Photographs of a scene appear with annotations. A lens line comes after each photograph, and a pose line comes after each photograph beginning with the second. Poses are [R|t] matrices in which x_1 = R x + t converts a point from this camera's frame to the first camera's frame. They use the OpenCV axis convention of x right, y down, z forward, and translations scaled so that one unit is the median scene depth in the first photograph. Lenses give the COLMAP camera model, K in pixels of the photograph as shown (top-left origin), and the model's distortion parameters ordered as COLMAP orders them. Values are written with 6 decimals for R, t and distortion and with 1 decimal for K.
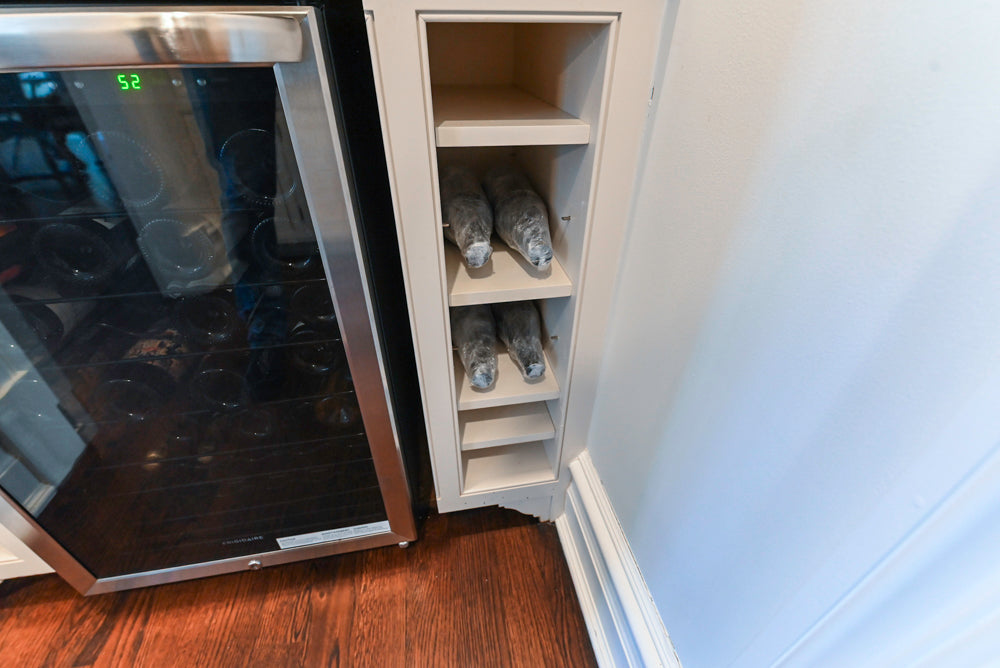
lens RADIAL K [[410.8, 0, 500.9], [0, 410.8, 325.8], [0, 0, 1]] dist [0.000485, -0.007843]
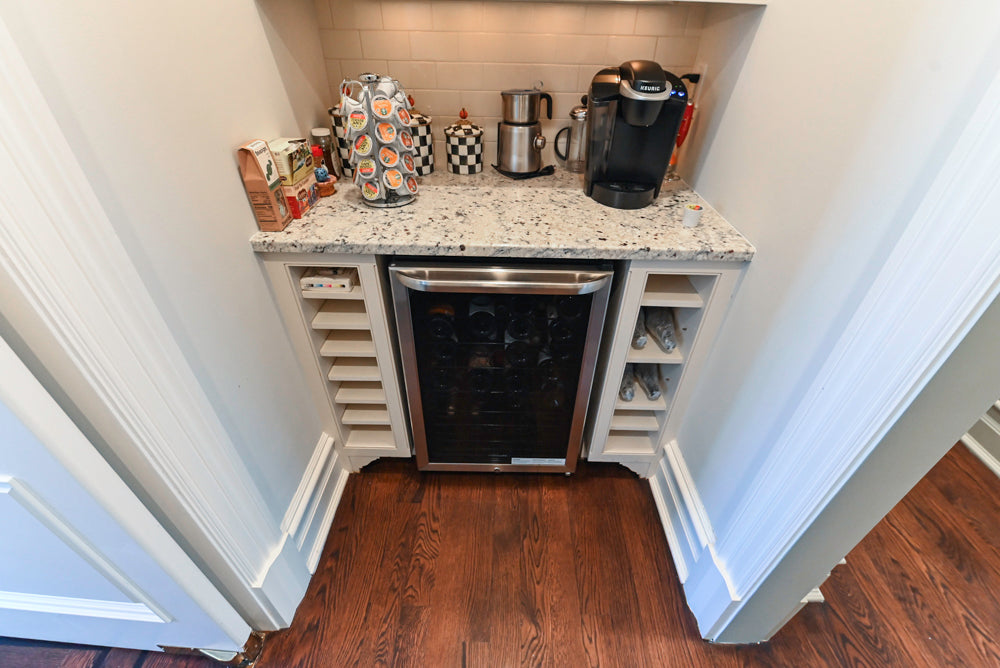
lens RADIAL K [[410.8, 0, 500.9], [0, 410.8, 325.8], [0, 0, 1]] dist [0.000485, -0.007843]
pose [[0.981811, 0.117980, -0.148757, -0.363649], [-0.116028, 0.993007, 0.021766, -0.165500], [0.150285, -0.004110, 0.988634, -0.989238]]
